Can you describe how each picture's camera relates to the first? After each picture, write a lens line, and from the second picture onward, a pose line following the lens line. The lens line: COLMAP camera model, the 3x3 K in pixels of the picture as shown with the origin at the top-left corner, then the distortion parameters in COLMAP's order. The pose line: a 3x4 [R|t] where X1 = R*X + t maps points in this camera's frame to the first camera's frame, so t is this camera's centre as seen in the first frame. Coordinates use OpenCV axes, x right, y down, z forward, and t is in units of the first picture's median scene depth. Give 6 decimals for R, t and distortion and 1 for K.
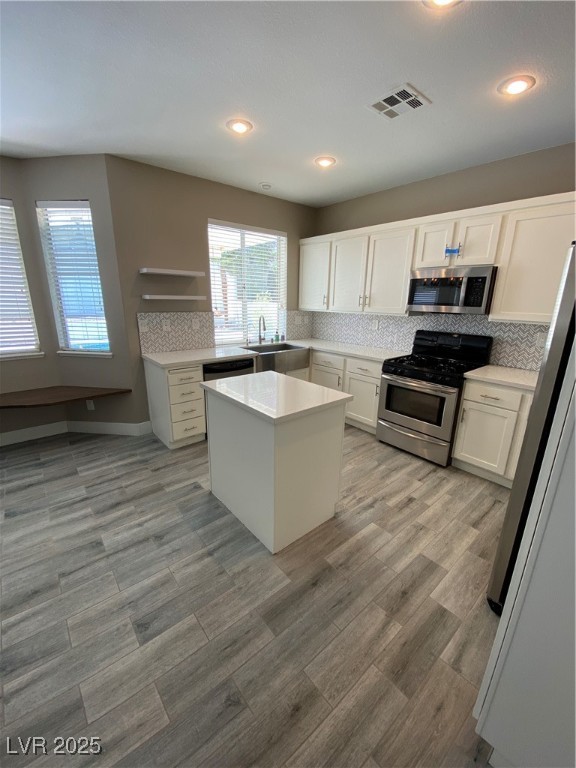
lens RADIAL K [[311.0, 0, 287.2], [0, 311.0, 384.4], [0, 0, 1]] dist [0.027165, -0.022768]
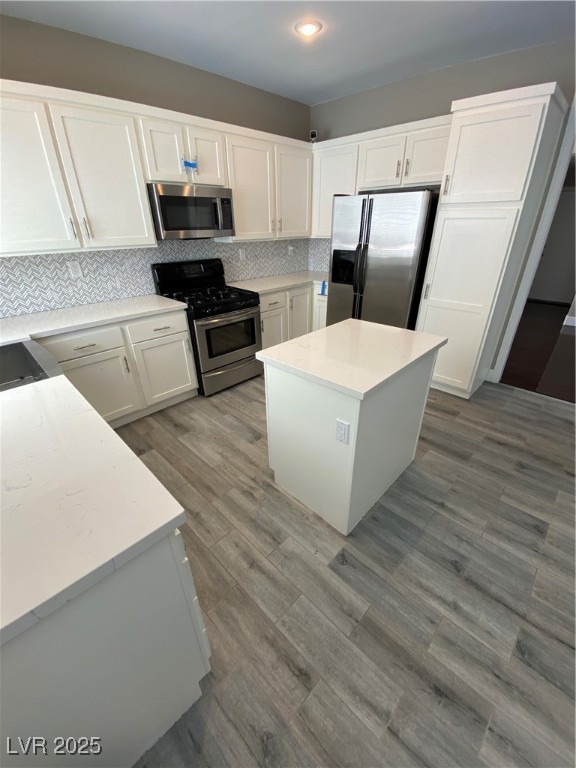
lens RADIAL K [[311.0, 0, 287.2], [0, 311.0, 384.4], [0, 0, 1]] dist [0.027165, -0.022768]
pose [[-0.101254, -0.471611, 0.875974, -0.765655], [0.276700, 0.832408, 0.480140, -0.330615], [-0.955607, 0.290998, 0.046210, 1.141007]]
